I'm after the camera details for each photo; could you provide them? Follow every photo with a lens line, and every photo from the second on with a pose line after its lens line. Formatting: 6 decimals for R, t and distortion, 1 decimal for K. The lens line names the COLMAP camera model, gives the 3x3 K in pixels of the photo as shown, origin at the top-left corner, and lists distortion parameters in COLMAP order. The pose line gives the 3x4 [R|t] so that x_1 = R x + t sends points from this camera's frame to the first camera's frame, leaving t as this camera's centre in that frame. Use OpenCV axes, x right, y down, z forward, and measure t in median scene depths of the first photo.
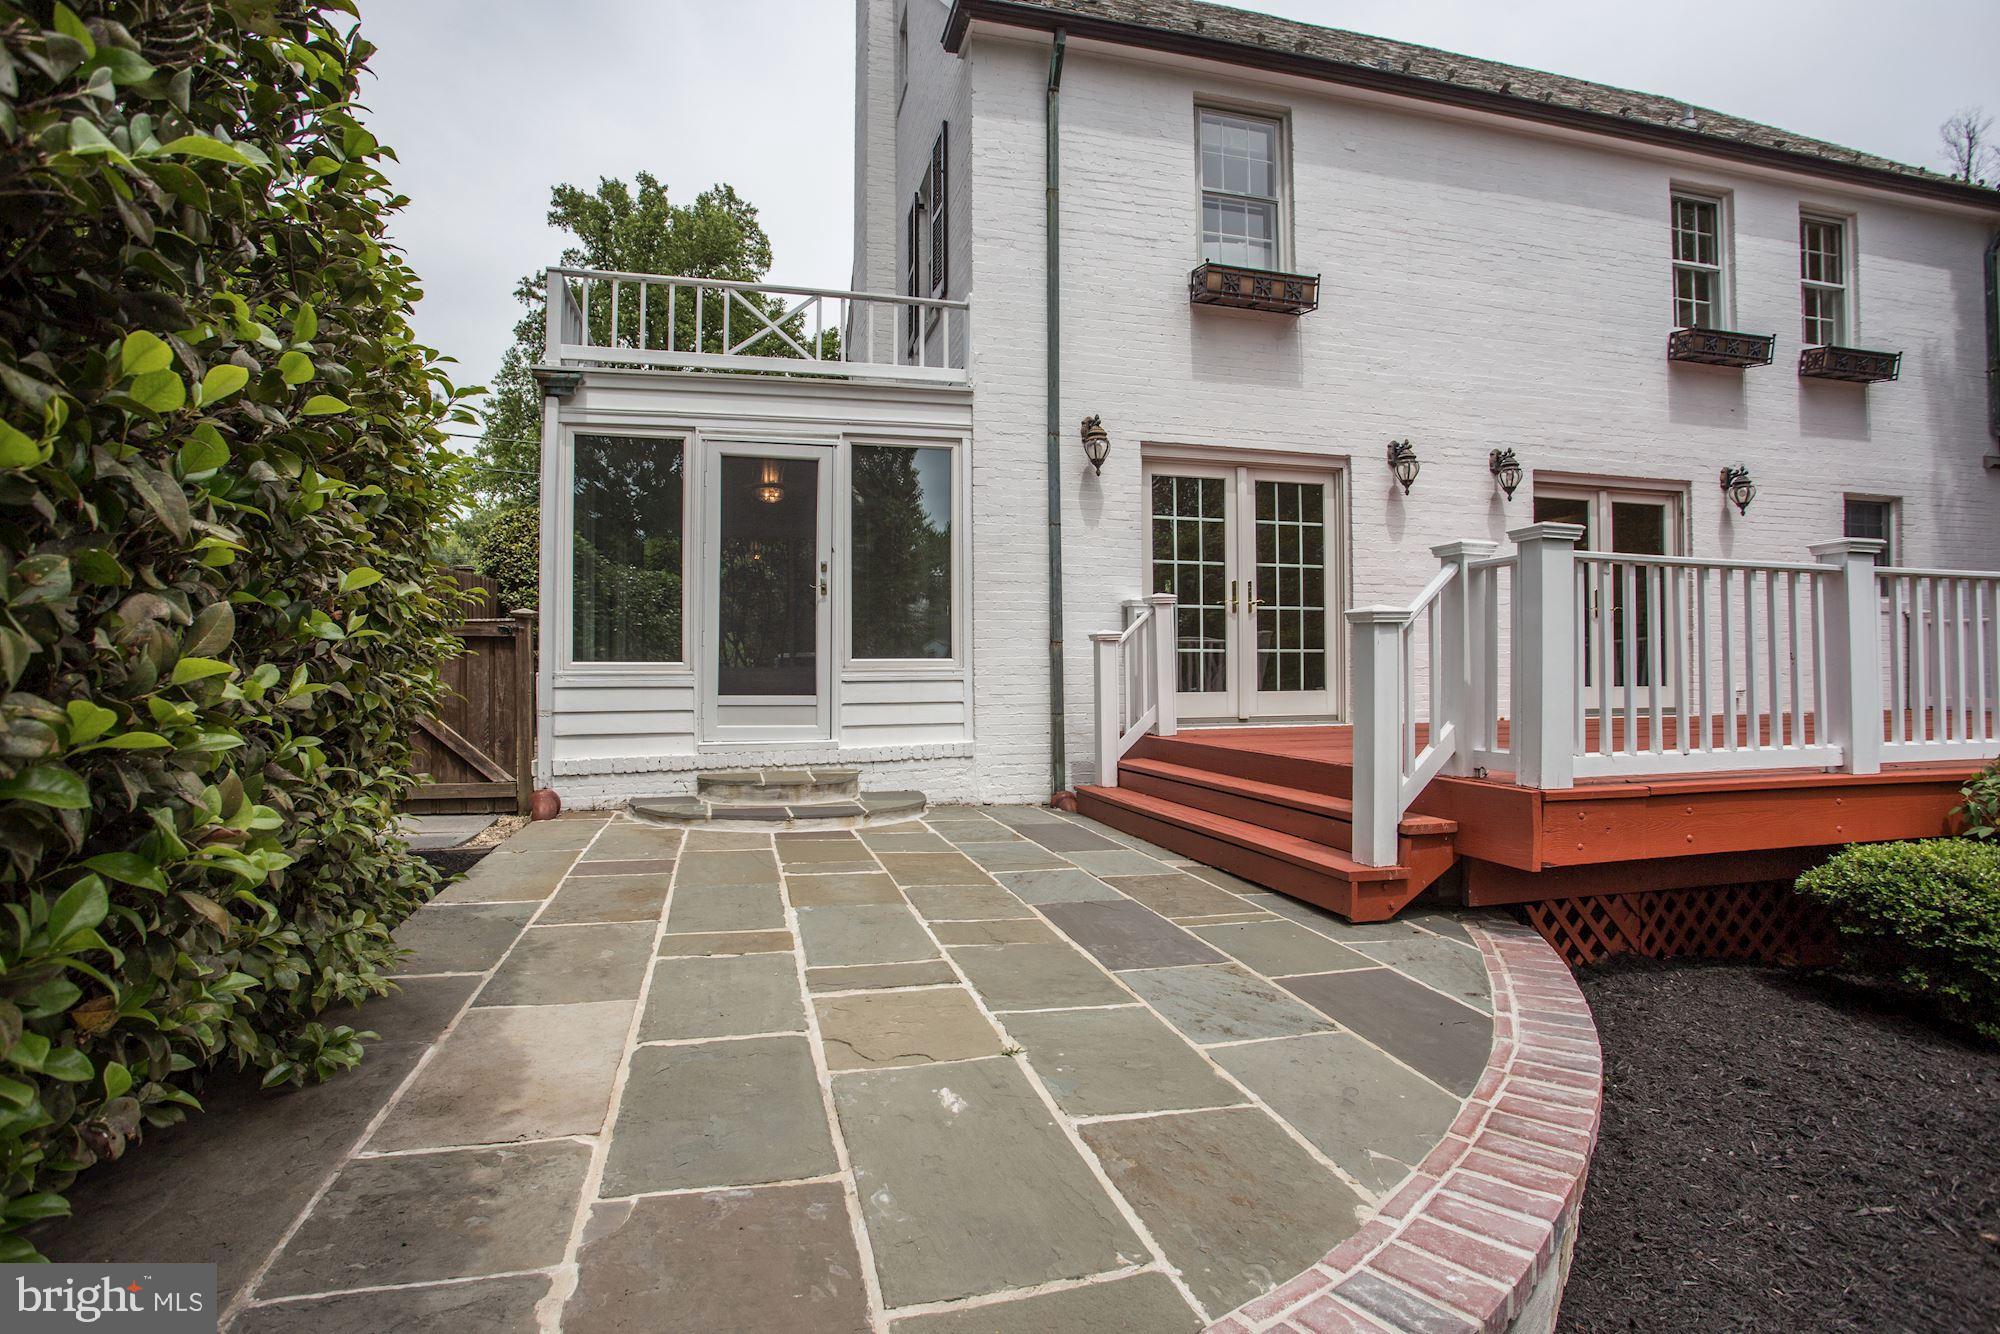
lens RADIAL K [[1024.1, 0, 1035.4], [0, 1024.1, 651.1], [0, 0, 1]] dist [-0.016042, 0.019242]
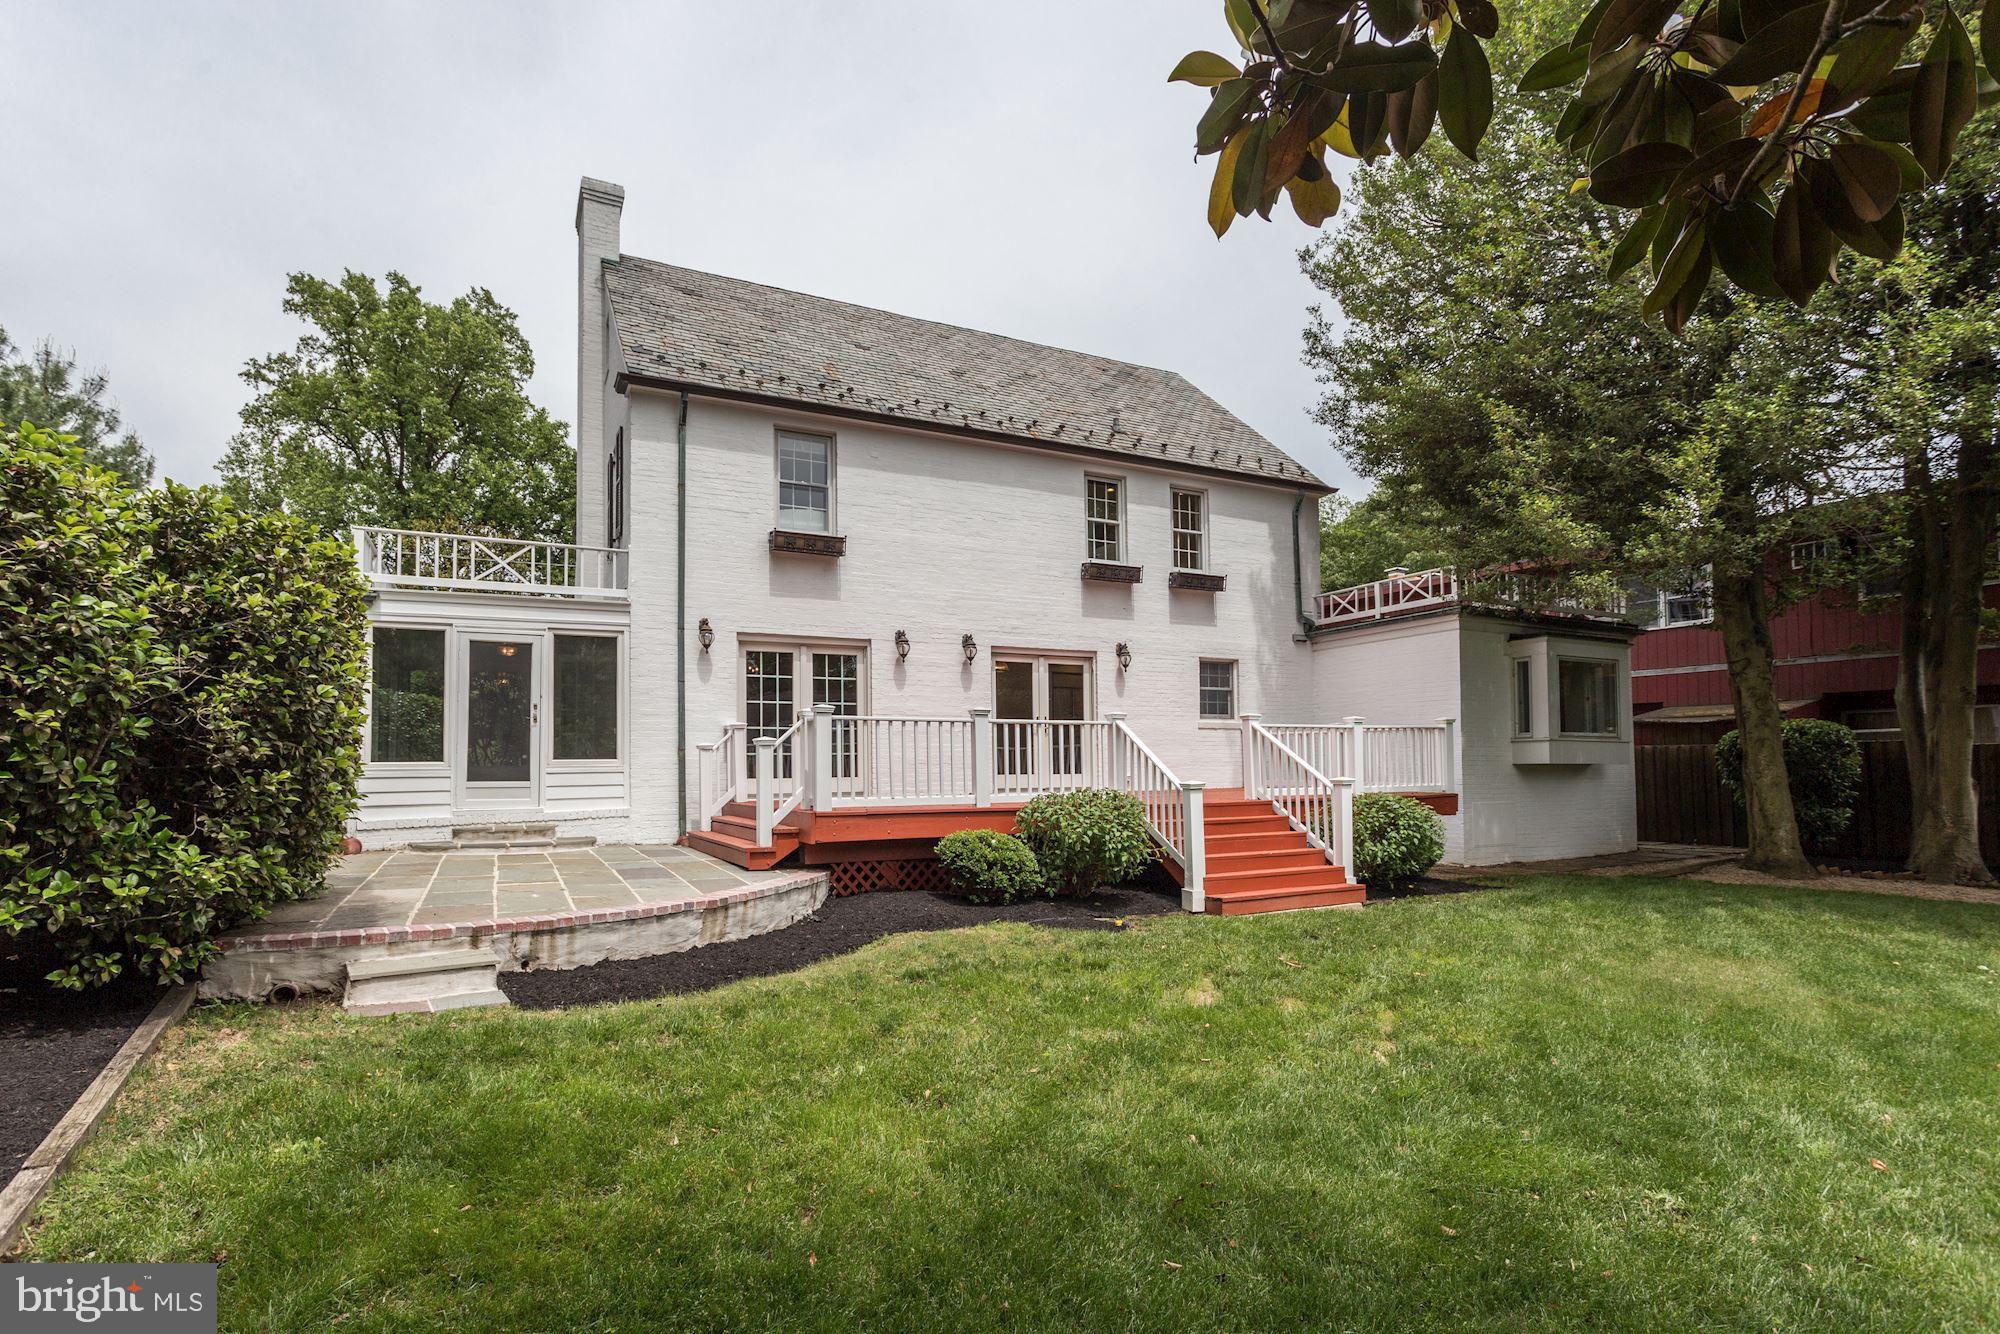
lens RADIAL K [[1024.1, 0, 1043.4], [0, 1024.1, 731.0], [0, 0, 1]] dist [-0.016042, 0.019242]
pose [[0.978690, -0.000065, 0.205342, 0.243580], [0.002984, 0.999899, -0.013906, -0.013173], [-0.205321, 0.014222, 0.978591, -0.747156]]
